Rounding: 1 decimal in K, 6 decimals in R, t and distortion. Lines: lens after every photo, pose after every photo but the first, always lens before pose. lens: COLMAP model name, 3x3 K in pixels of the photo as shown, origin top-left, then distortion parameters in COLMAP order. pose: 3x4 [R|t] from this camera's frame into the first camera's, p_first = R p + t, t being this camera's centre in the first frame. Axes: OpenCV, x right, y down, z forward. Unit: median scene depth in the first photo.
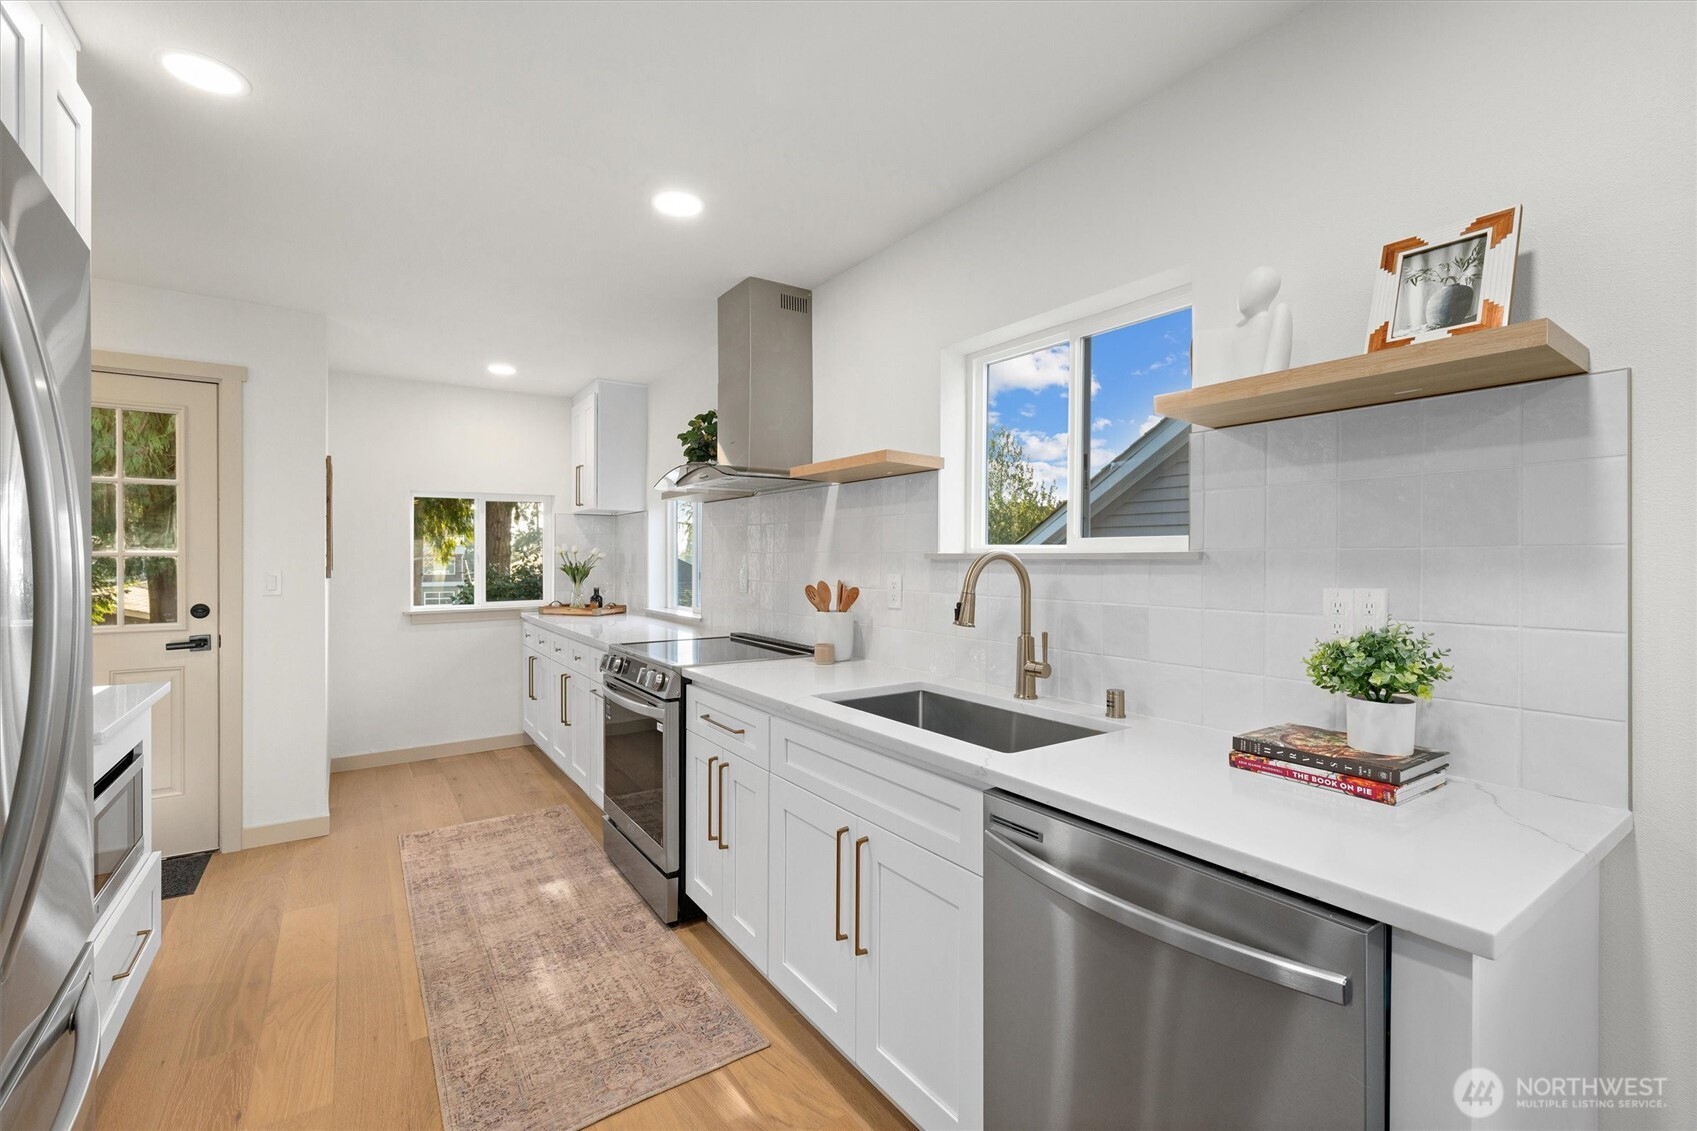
lens RADIAL K [[730.7, 0, 845.1], [0, 730.7, 559.8], [0, 0, 1]] dist [-0.001281, 0.000284]
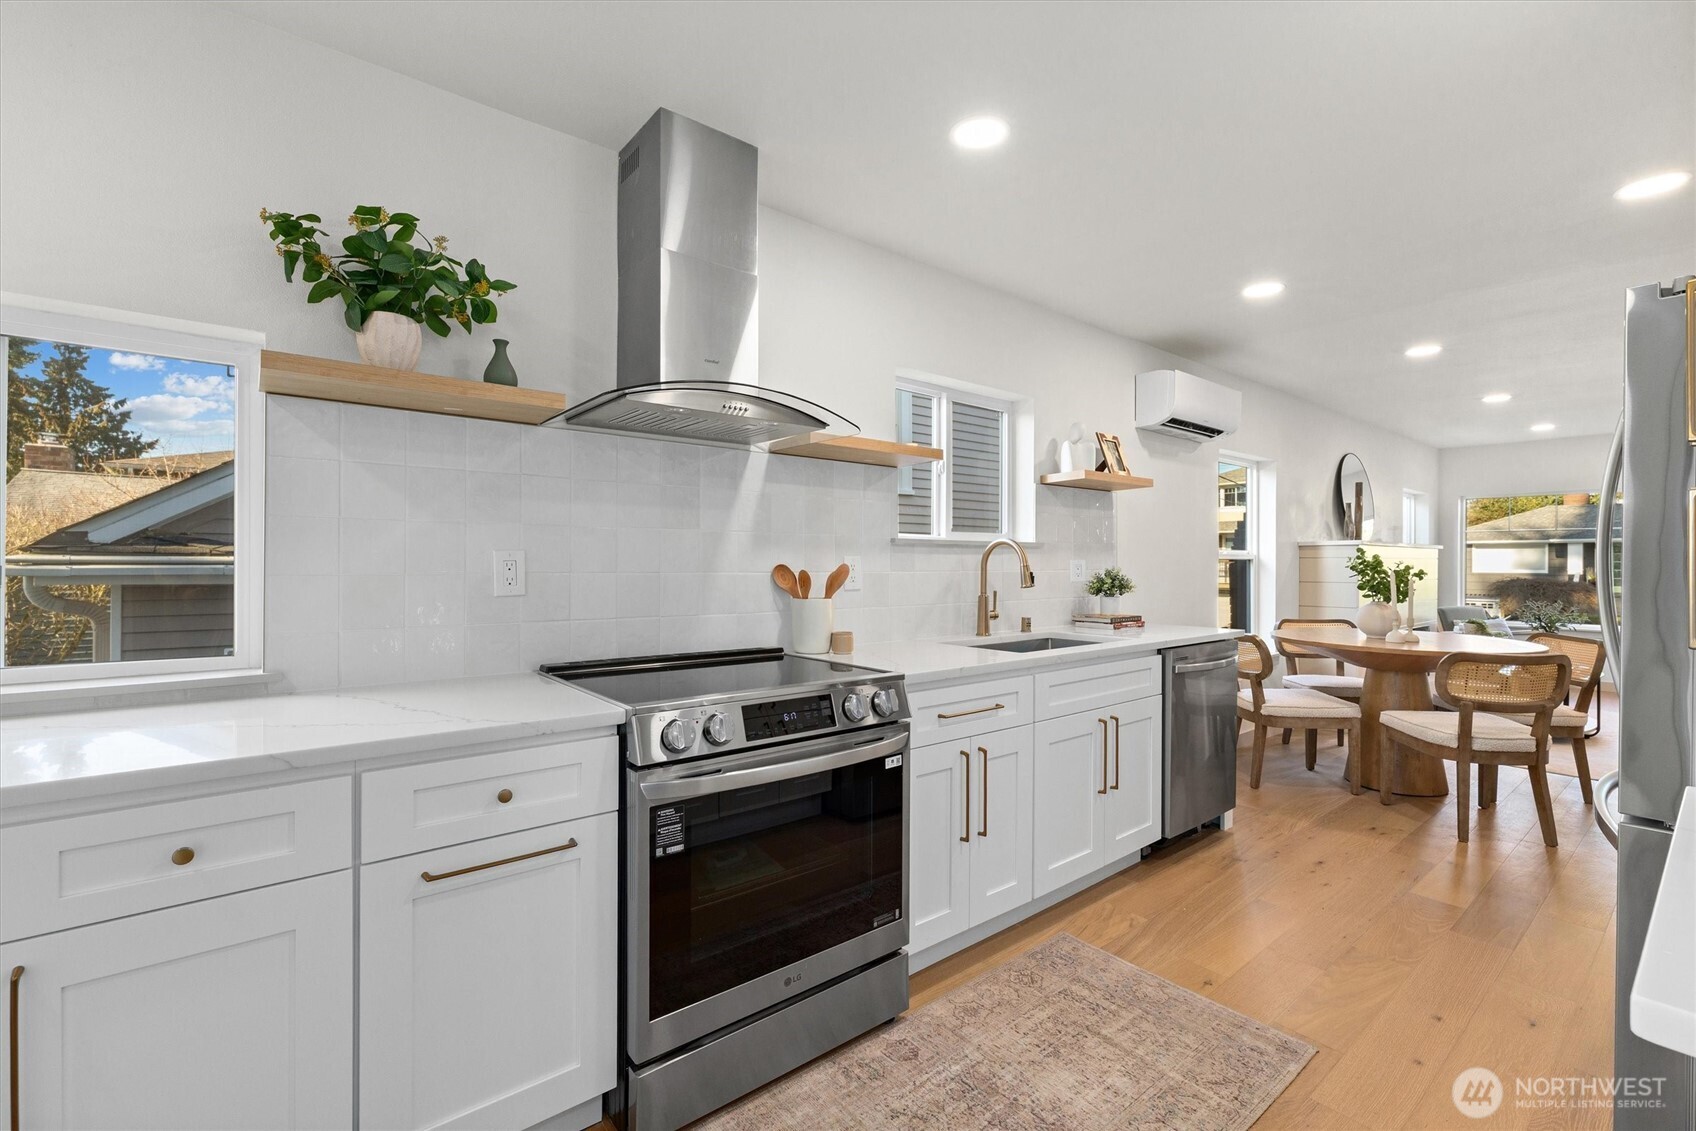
lens RADIAL K [[744.1, 0, 848.0], [0, 744.1, 565.5], [0, 0, 1]] dist [0.000278, -0.000063]
pose [[-0.088145, -0.009145, 0.996066, -0.872314], [-0.000105, 0.999958, 0.009171, 0.020914], [-0.996108, 0.000704, -0.088143, 0.973634]]
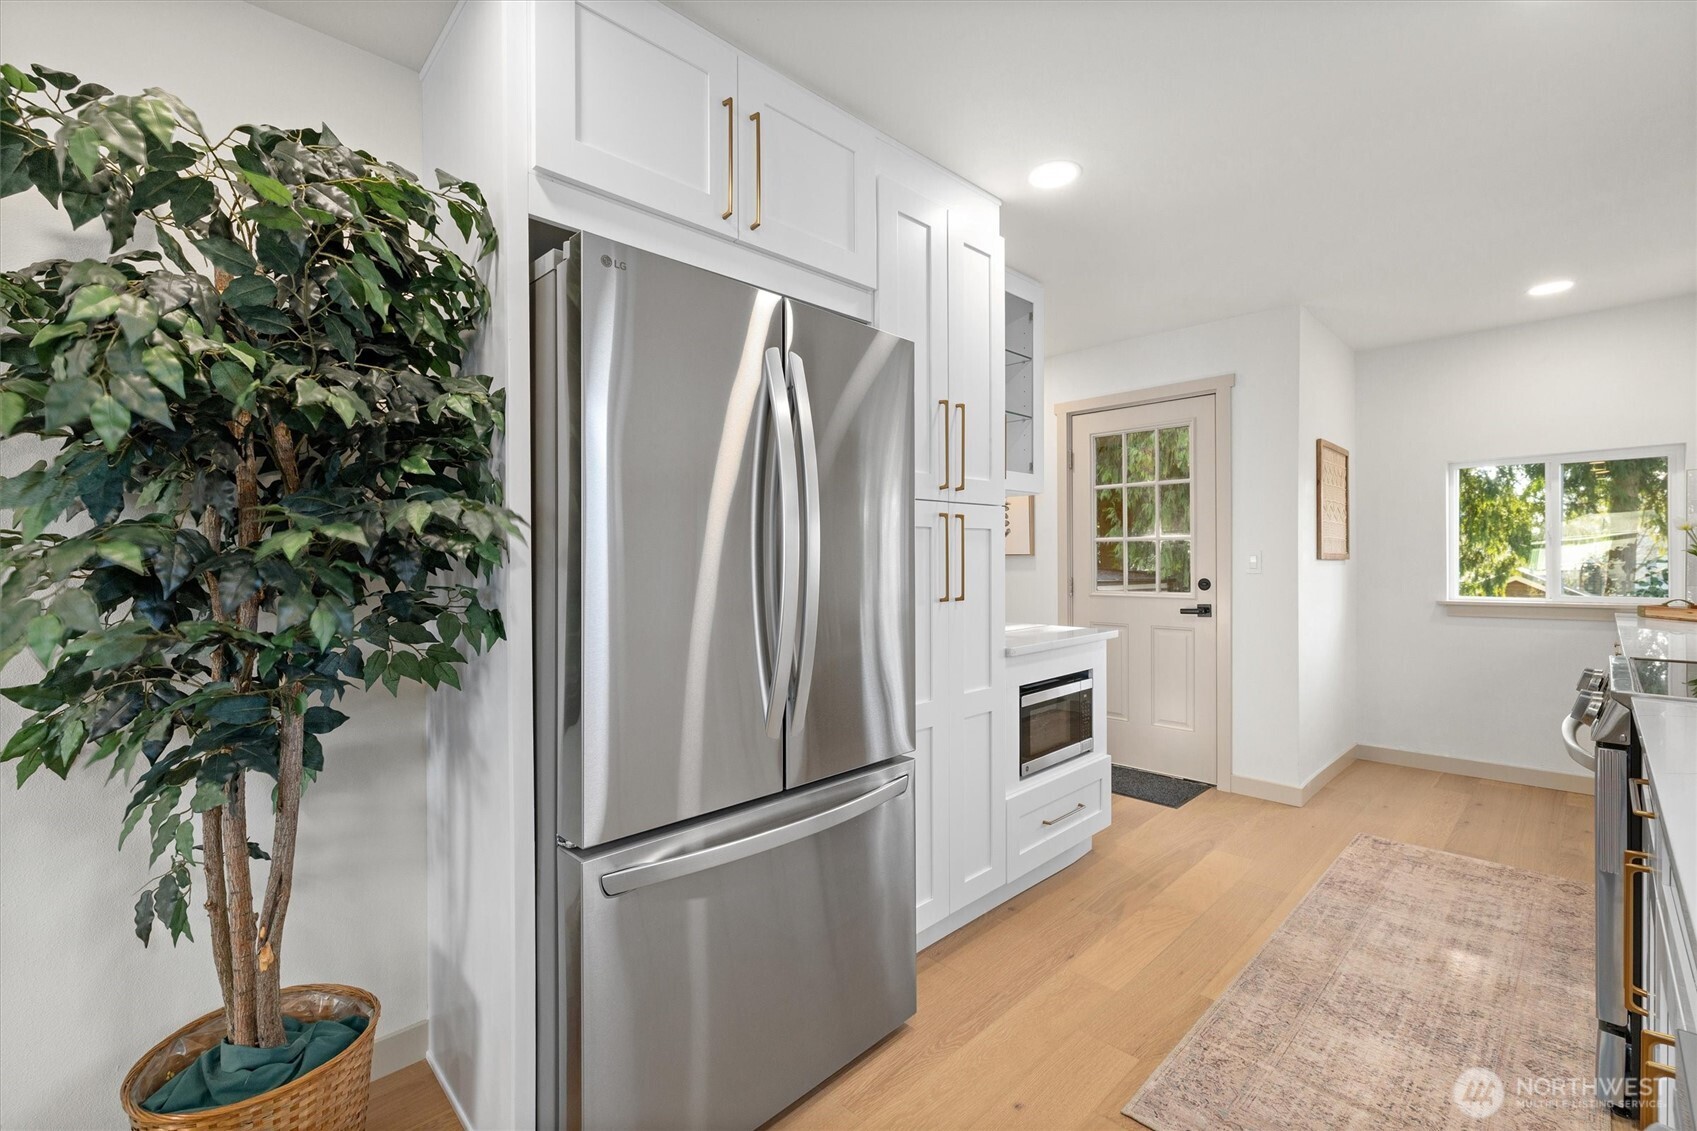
lens RADIAL K [[730.7, 0, 845.1], [0, 730.7, 559.8], [0, 0, 1]] dist [-0.001281, 0.000284]
pose [[0.170057, 0.002674, -0.985431, 0.227225], [0.003767, 0.999987, 0.003363, 0.024771], [0.985427, -0.004284, 0.170045, 0.220052]]
